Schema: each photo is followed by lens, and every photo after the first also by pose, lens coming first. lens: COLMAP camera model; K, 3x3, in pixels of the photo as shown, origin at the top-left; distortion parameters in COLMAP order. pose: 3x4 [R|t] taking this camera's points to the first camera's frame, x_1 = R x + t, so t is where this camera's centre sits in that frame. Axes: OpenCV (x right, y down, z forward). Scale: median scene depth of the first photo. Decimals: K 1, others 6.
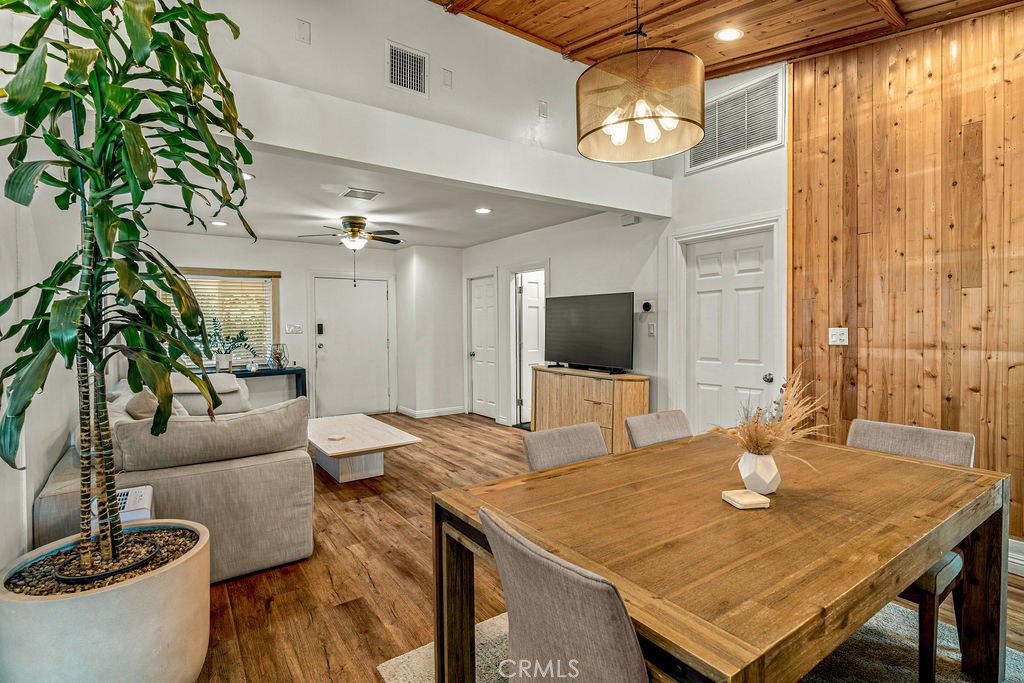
lens RADIAL K [[483.1, 0, 513.4], [0, 483.1, 338.7], [0, 0, 1]] dist [-0.000403, 0.000041]
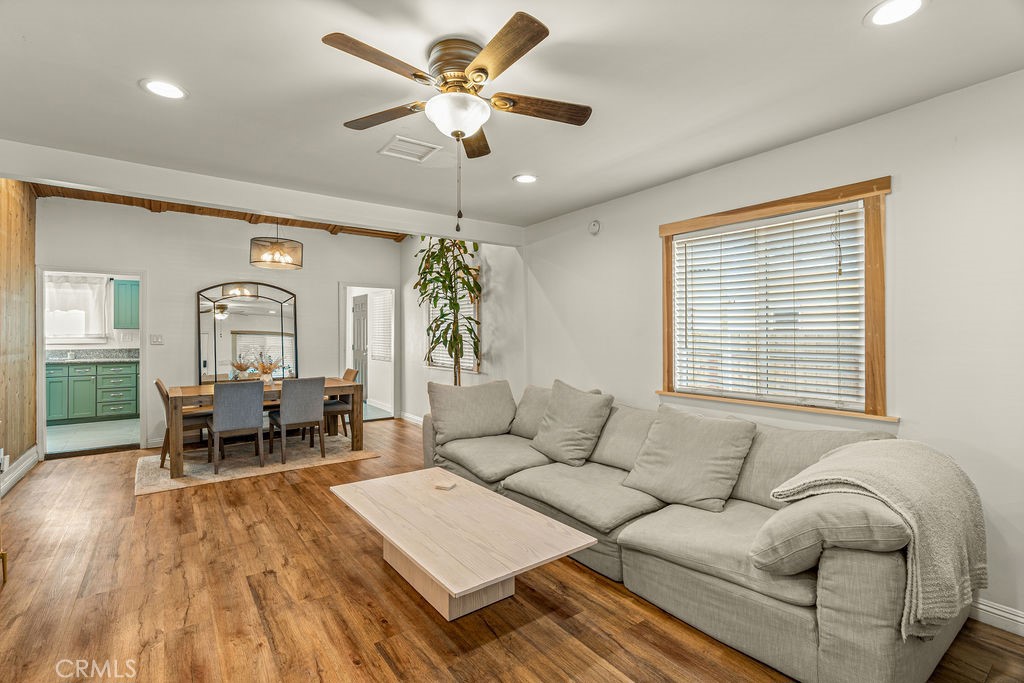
lens RADIAL K [[468.6, 0, 509.3], [0, 468.6, 330.6], [0, 0, 1]] dist [-0.006971, -0.000336]
pose [[-0.999718, 0.007604, -0.022477, -0.396459], [0.007335, 0.999901, 0.012002, -0.036535], [0.022566, 0.011833, -0.999675, 1.515744]]
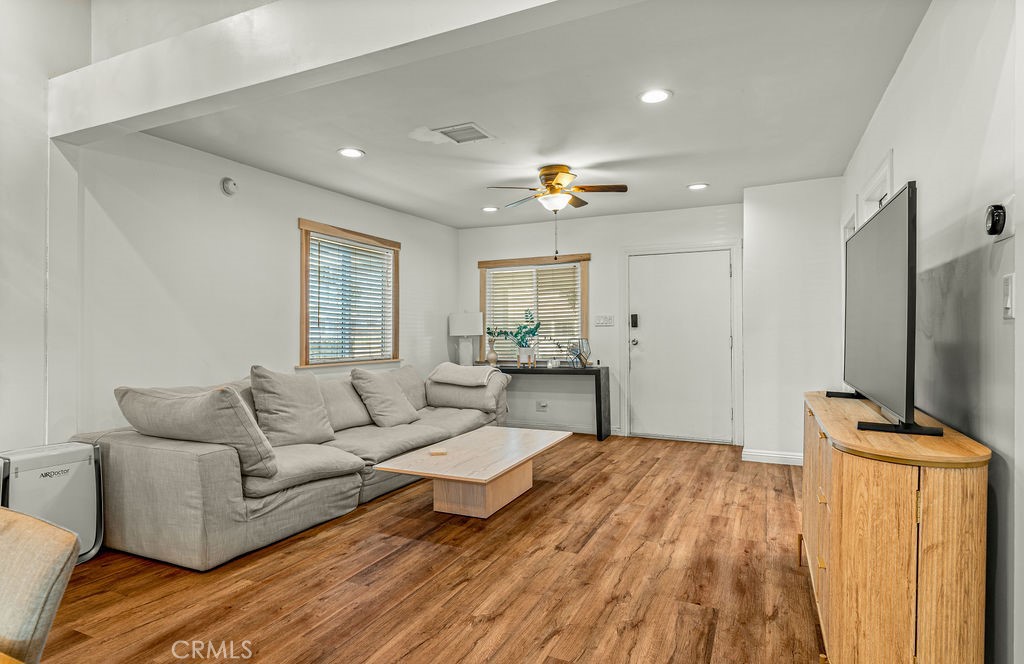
lens RADIAL K [[550.1, 0, 512.0], [0, 550.1, 332.0], [0, 0, 1]] dist [-0.002871, -0.000071]
pose [[0.499635, 0.004327, -0.866225, 0.412787], [-0.019338, 0.999794, -0.006160, 0.011215], [0.866020, 0.019829, 0.499616, 0.573815]]
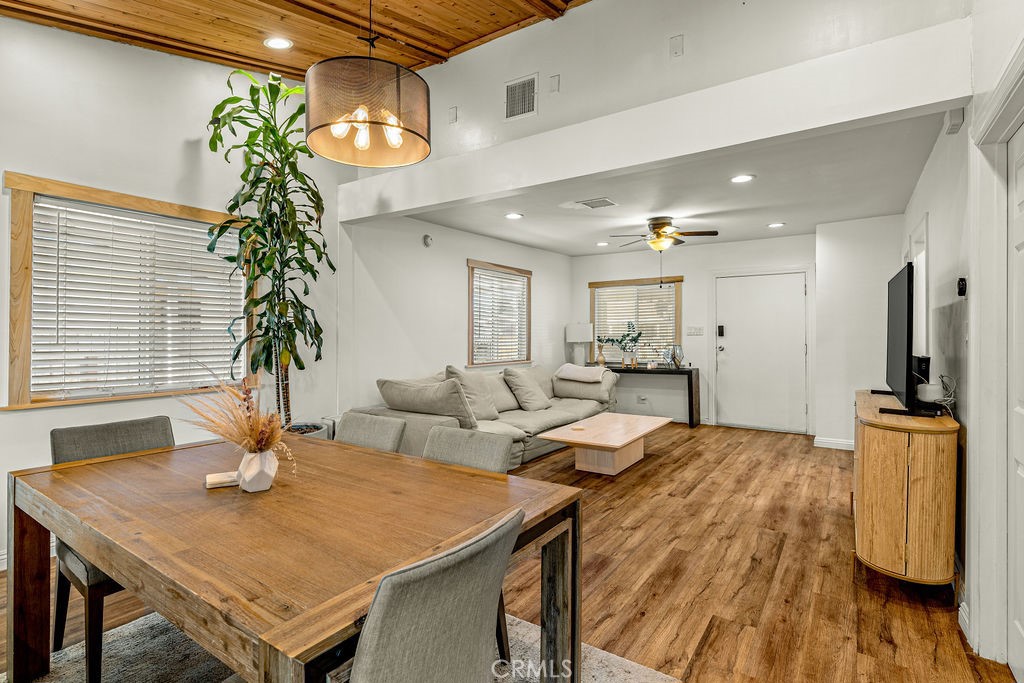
lens RADIAL K [[504.5, 0, 513.2], [0, 504.5, 333.9], [0, 0, 1]] dist [-0.002446, -0.000080]
pose [[0.355290, 0.006475, -0.934734, 0.584769], [-0.021268, 0.999773, -0.001159, -0.006523], [0.934514, 0.020292, 0.355348, 0.389791]]
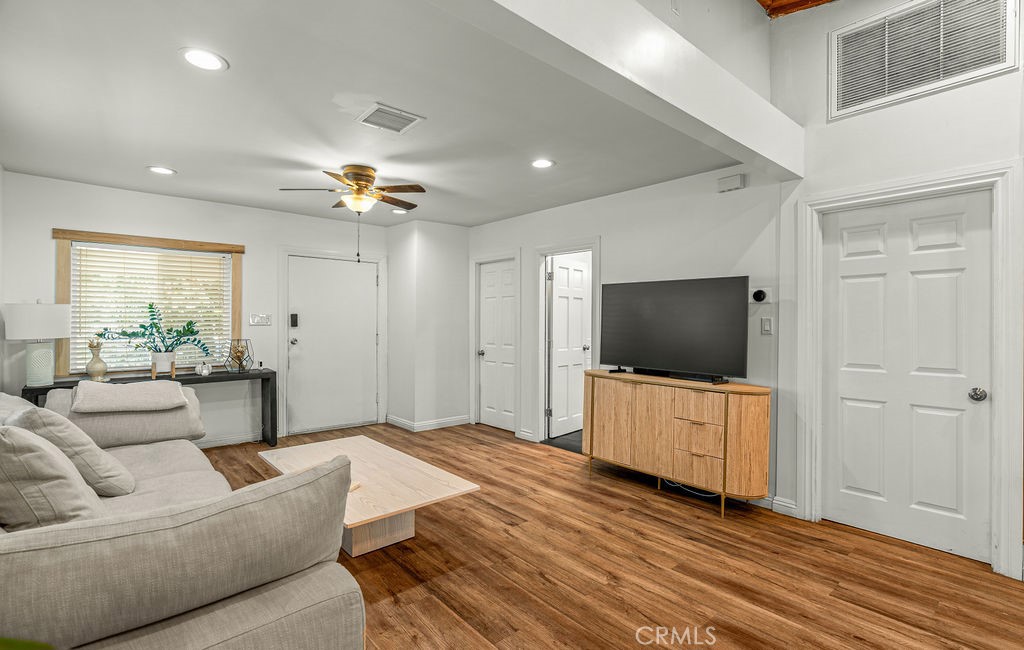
lens RADIAL K [[465.8, 0, 512.0], [0, 465.8, 325.0], [0, 0, 1]] dist [-0.004058, 0.000738]
pose [[0.994405, 0.011325, 0.105030, -0.188236], [-0.009347, 0.999770, -0.019310, -0.001975], [-0.105225, 0.018221, 0.994282, 0.307289]]
